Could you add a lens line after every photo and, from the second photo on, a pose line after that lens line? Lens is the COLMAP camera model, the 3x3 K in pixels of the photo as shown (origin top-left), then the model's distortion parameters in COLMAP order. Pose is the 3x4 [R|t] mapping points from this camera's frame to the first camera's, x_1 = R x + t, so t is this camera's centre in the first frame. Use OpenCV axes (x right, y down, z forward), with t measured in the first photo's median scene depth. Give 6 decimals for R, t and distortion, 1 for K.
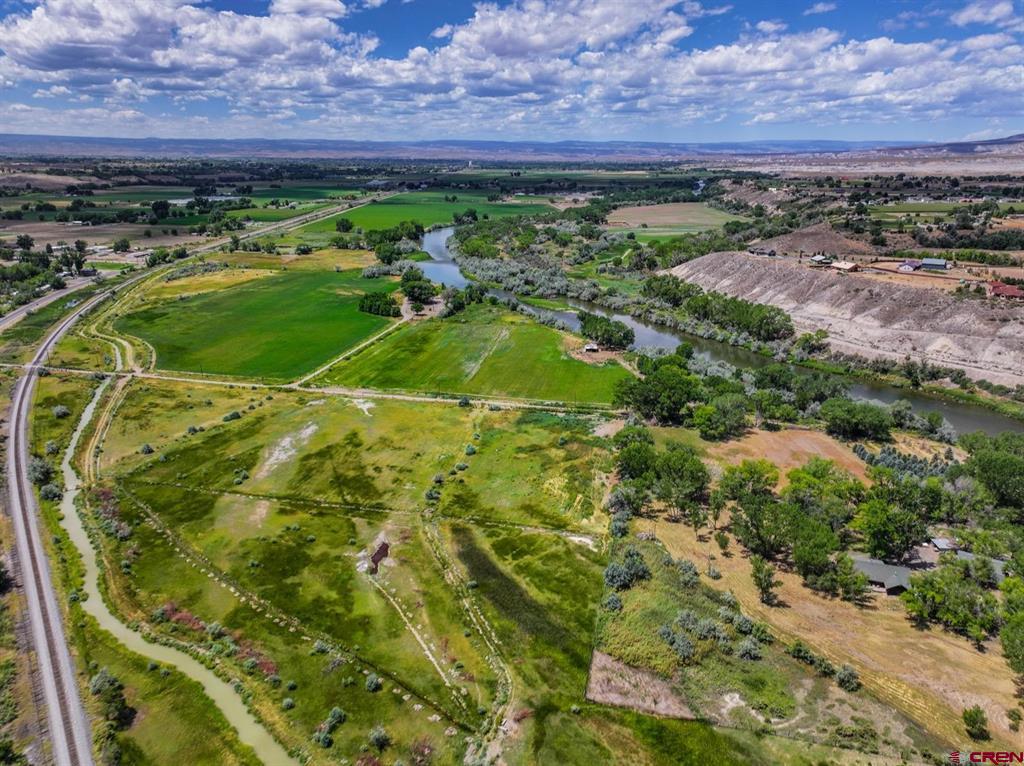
lens RADIAL K [[720.2, 0, 516.0], [0, 720.2, 379.5], [0, 0, 1]] dist [-0.004240, 0.025903]
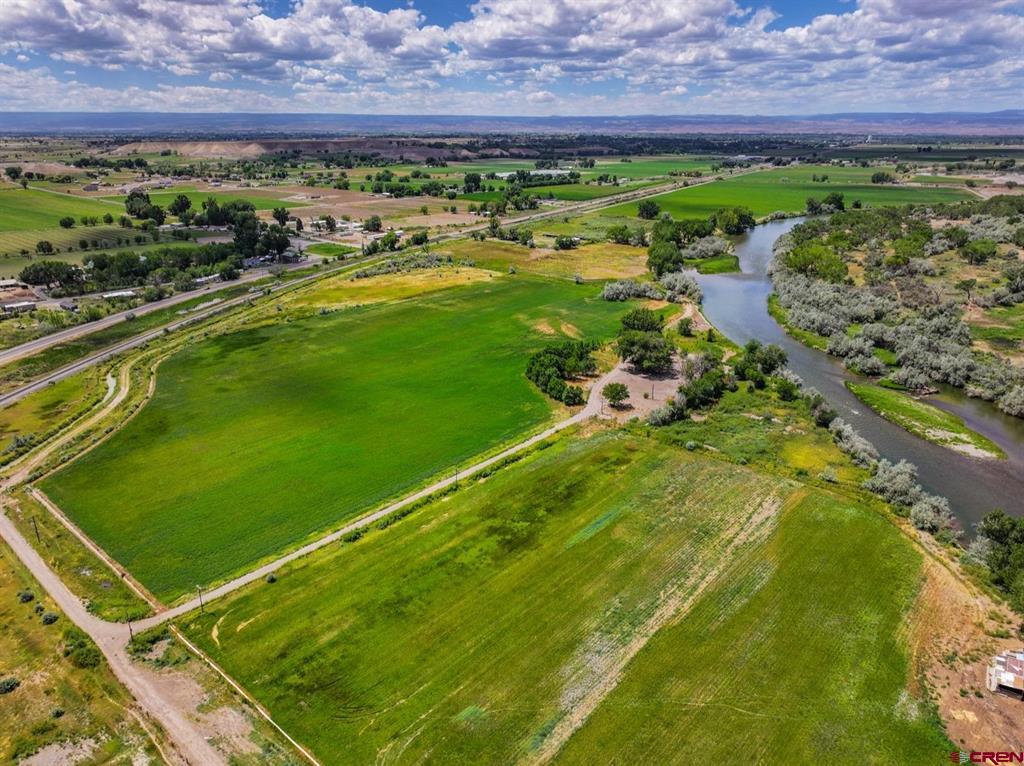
lens RADIAL K [[724.1, 0, 516.3], [0, 724.1, 366.2], [0, 0, 1]] dist [0.007033, 0.007328]
pose [[0.877893, 0.143453, -0.456864, 0.024041], [-0.138186, 0.989378, 0.045128, -0.097263], [0.458485, 0.023515, 0.888391, 0.379645]]
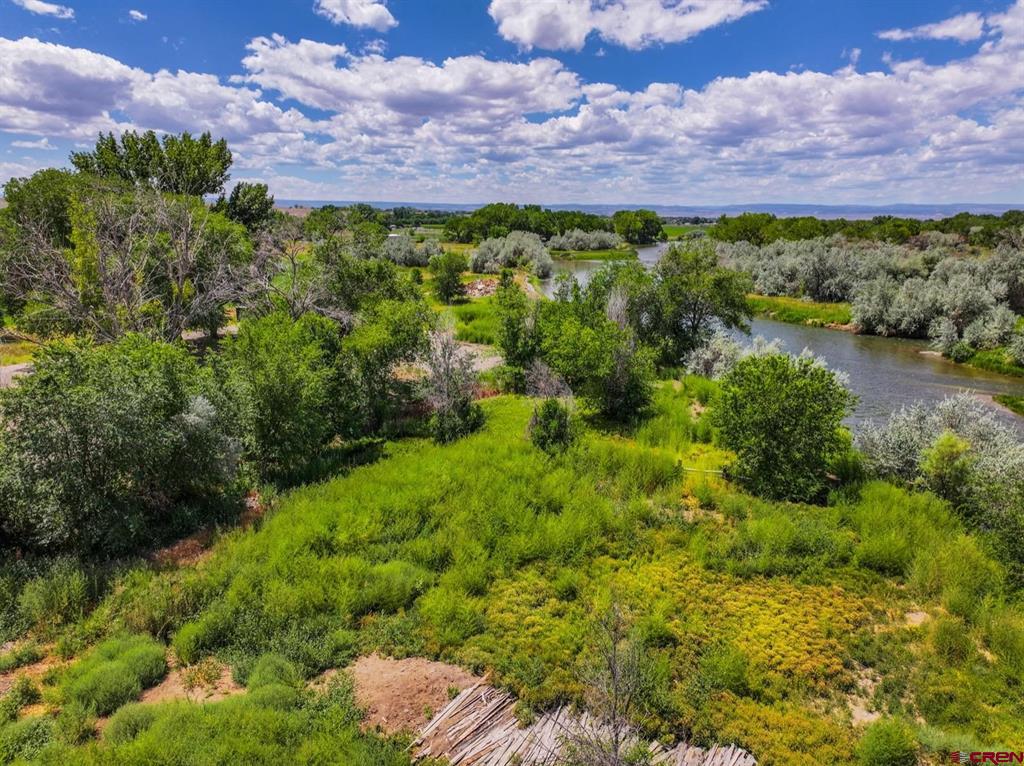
lens RADIAL K [[718.0, 0, 513.6], [0, 718.0, 390.1], [0, 0, 1]] dist [-0.009344, 0.026701]
pose [[0.917015, 0.096257, -0.387065, -0.022579], [-0.123339, 0.991312, -0.045686, -0.084388], [0.379304, 0.089635, 0.920920, 0.734404]]
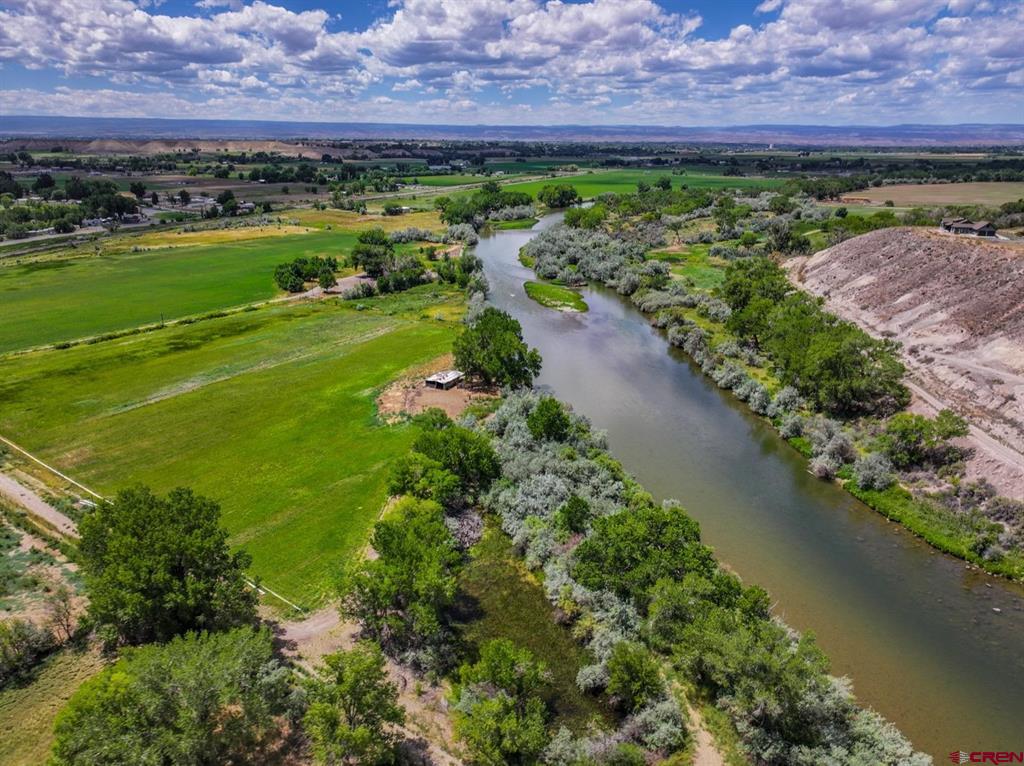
lens RADIAL K [[714.6, 0, 513.7], [0, 714.6, 397.0], [0, 0, 1]] dist [-0.003600, 0.022043]
pose [[0.918166, 0.136380, -0.371984, 0.206201], [-0.121096, 0.990558, 0.064266, -0.042537], [0.377236, -0.013961, 0.926012, 0.337730]]
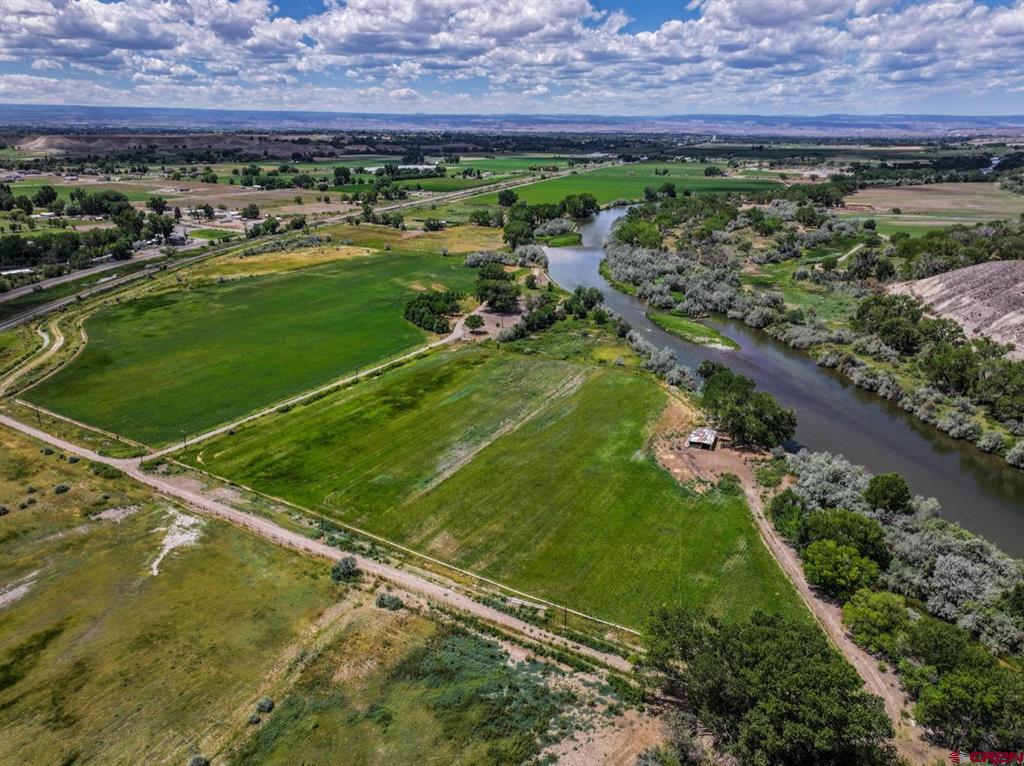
lens RADIAL K [[720.2, 0, 516.0], [0, 720.2, 379.5], [0, 0, 1]] dist [-0.004240, 0.025903]
pose [[0.948046, 0.106865, -0.299646, 0.078242], [-0.097600, 0.994173, 0.045766, -0.059828], [0.302791, -0.014143, 0.952952, 0.277566]]
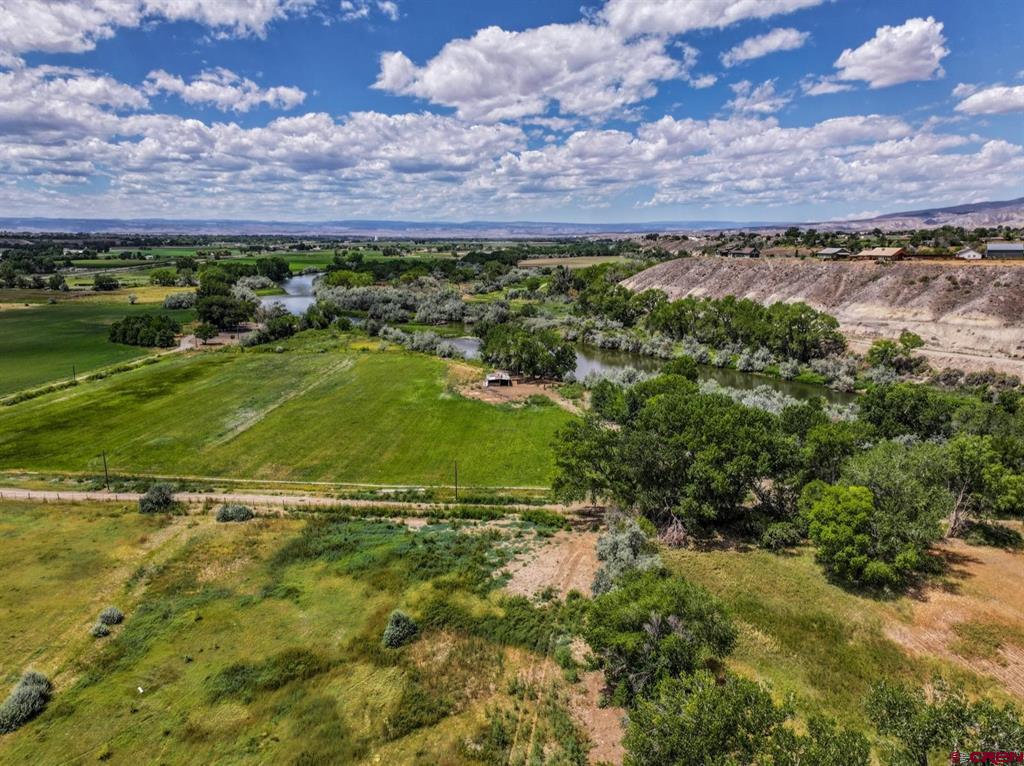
lens RADIAL K [[720.2, 0, 516.0], [0, 720.2, 379.5], [0, 0, 1]] dist [-0.004240, 0.025903]
pose [[0.992374, -0.025517, 0.120591, 0.032467], [0.038041, 0.993982, -0.102722, 0.007189], [-0.117245, 0.106526, 0.987373, 0.288070]]
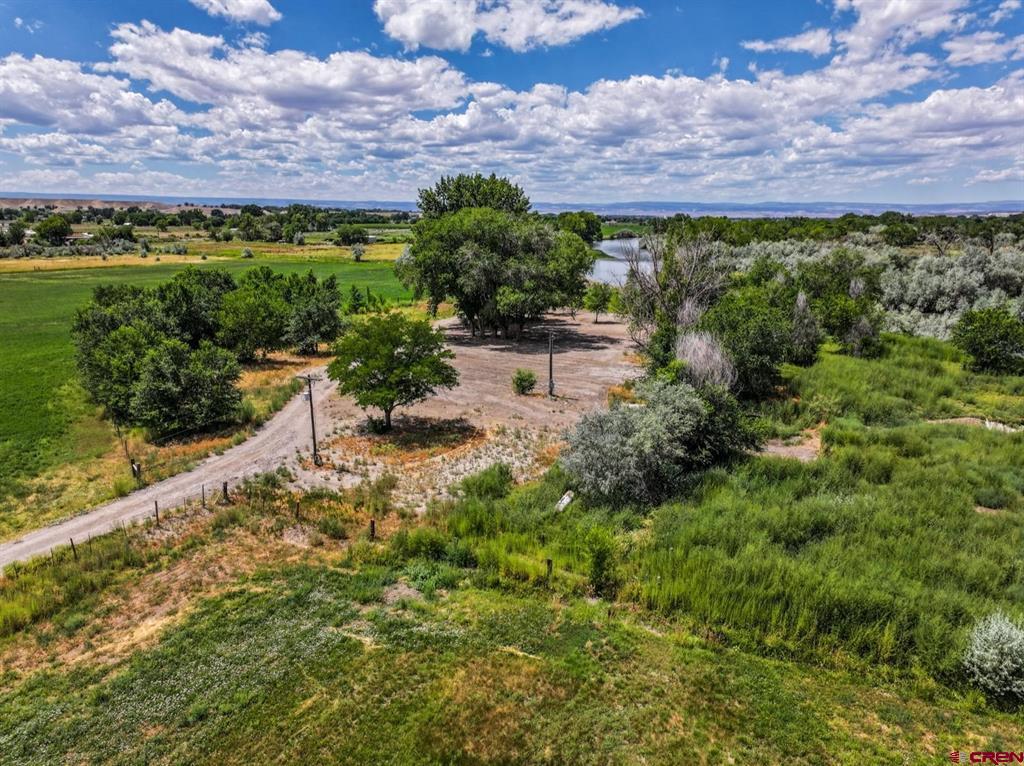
lens RADIAL K [[722.4, 0, 516.9], [0, 722.4, 368.5], [0, 0, 1]] dist [-0.009357, 0.036704]
pose [[0.967310, 0.054962, -0.247568, -0.067941], [-0.078545, 0.993159, -0.086406, -0.067297], [0.241125, 0.103027, 0.965010, 0.666590]]
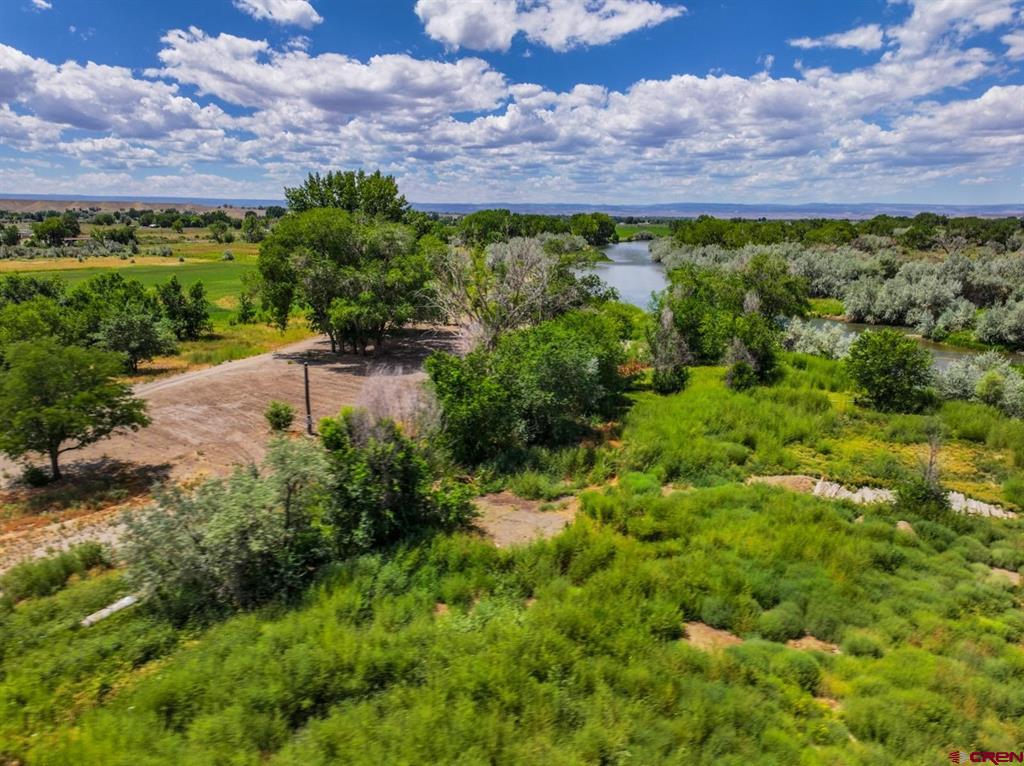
lens RADIAL K [[720.2, 0, 516.0], [0, 720.2, 379.5], [0, 0, 1]] dist [-0.004240, 0.025903]
pose [[0.951965, 0.069761, -0.298153, -0.042668], [-0.094437, 0.993126, -0.069157, -0.074879], [0.291279, 0.093992, 0.952009, 0.690749]]
